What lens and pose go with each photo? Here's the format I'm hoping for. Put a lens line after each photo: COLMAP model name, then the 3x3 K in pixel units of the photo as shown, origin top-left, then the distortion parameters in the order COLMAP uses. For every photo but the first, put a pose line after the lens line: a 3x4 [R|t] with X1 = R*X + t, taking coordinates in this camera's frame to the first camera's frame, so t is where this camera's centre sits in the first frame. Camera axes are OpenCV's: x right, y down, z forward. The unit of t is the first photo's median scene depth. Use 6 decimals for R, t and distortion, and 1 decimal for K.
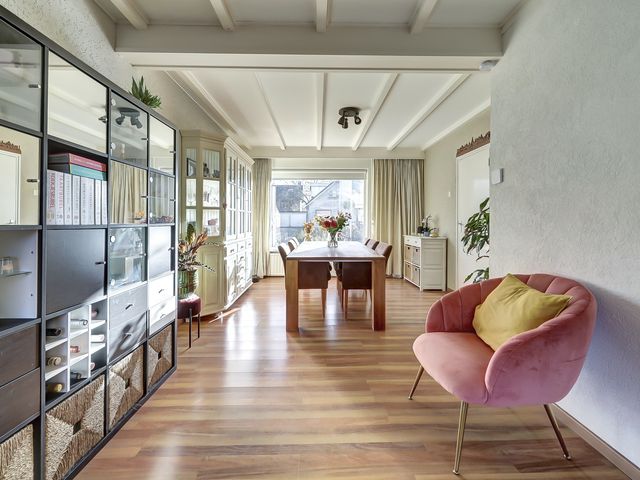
lens RADIAL K [[291.6, 0, 321.9], [0, 291.6, 234.6], [0, 0, 1]] dist [0.000451, 0.000110]
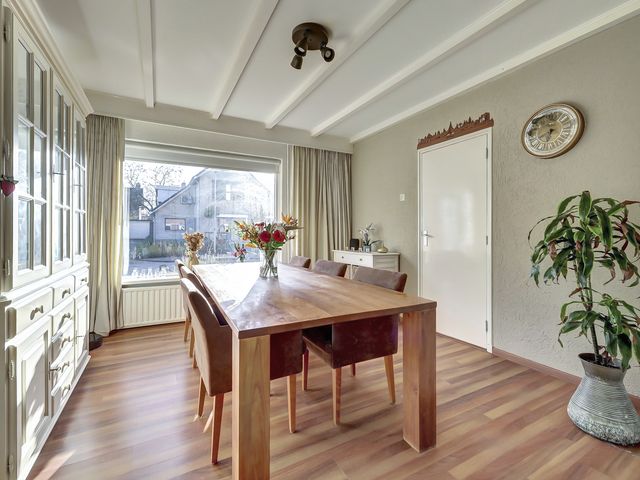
lens RADIAL K [[295.8, 0, 320.0], [0, 295.8, 240.0], [0, 0, 1]] dist [0.000170, 0.000241]
pose [[0.887710, -0.011511, 0.460258, -0.110150], [0.019570, 0.999727, -0.012741, -0.015368], [-0.459986, 0.020317, 0.887694, 0.343904]]
